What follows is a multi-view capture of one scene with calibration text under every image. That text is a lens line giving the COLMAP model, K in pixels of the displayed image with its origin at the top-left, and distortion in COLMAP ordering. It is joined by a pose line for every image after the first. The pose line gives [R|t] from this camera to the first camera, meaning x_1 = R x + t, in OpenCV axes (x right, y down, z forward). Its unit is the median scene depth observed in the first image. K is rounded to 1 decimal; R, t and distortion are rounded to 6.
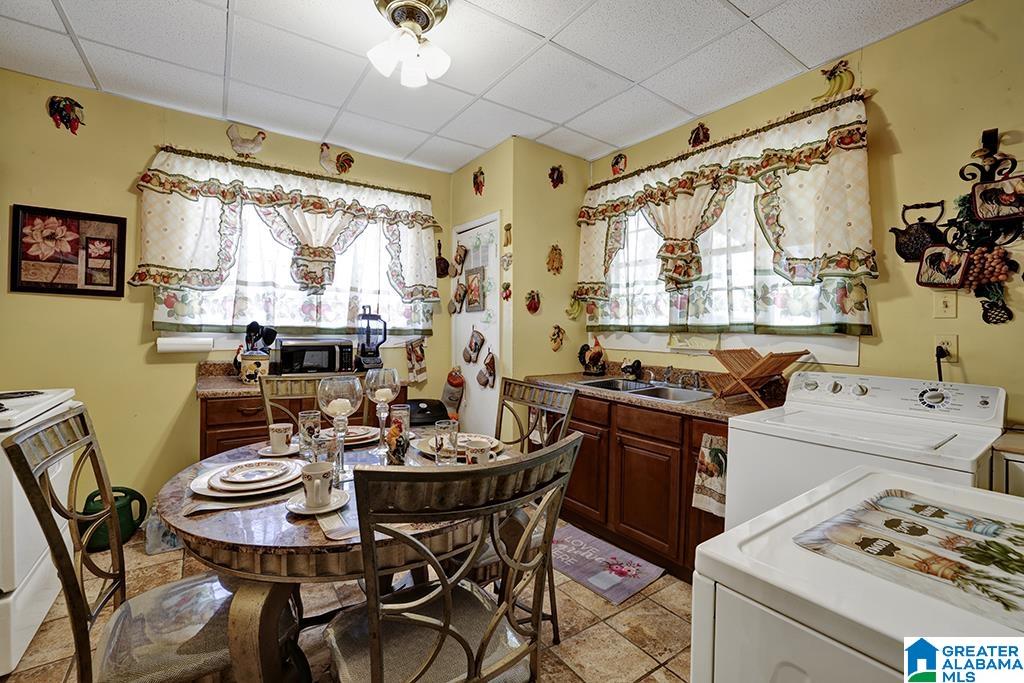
lens RADIAL K [[448.9, 0, 507.2], [0, 448.9, 332.6], [0, 0, 1]] dist [-0.000840, 0.003556]
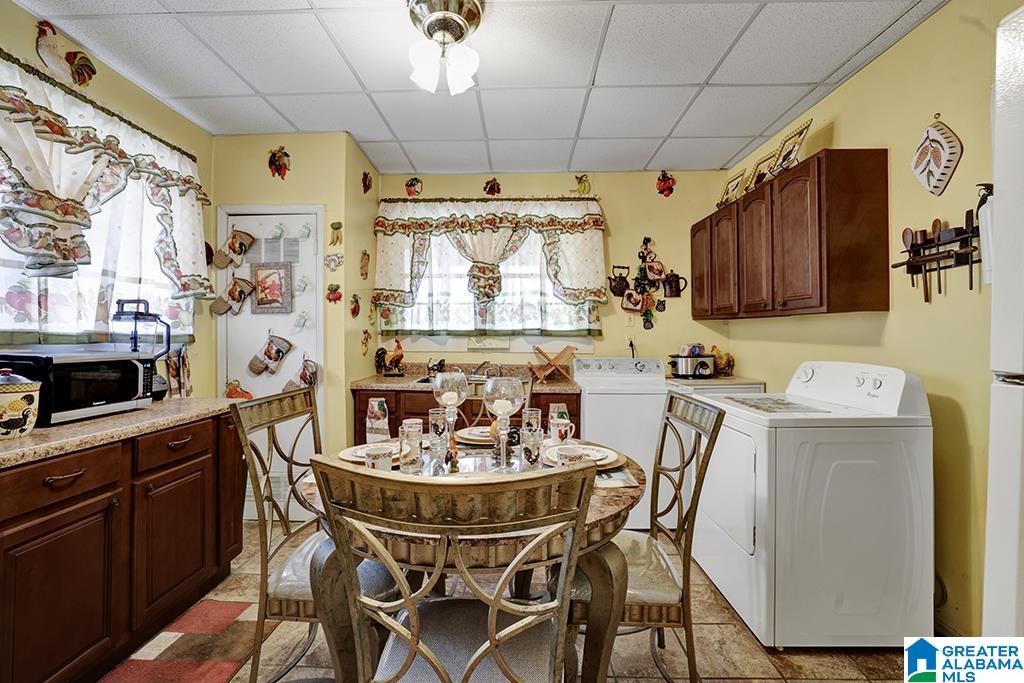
lens RADIAL K [[448.9, 0, 488.5], [0, 448.9, 332.8], [0, 0, 1]] dist [-0.000840, 0.003556]
pose [[0.605961, -0.003221, 0.795488, -0.582320], [0.010597, 0.999936, -0.004023, -0.002668], [-0.795423, 0.010868, 0.605957, 0.190793]]
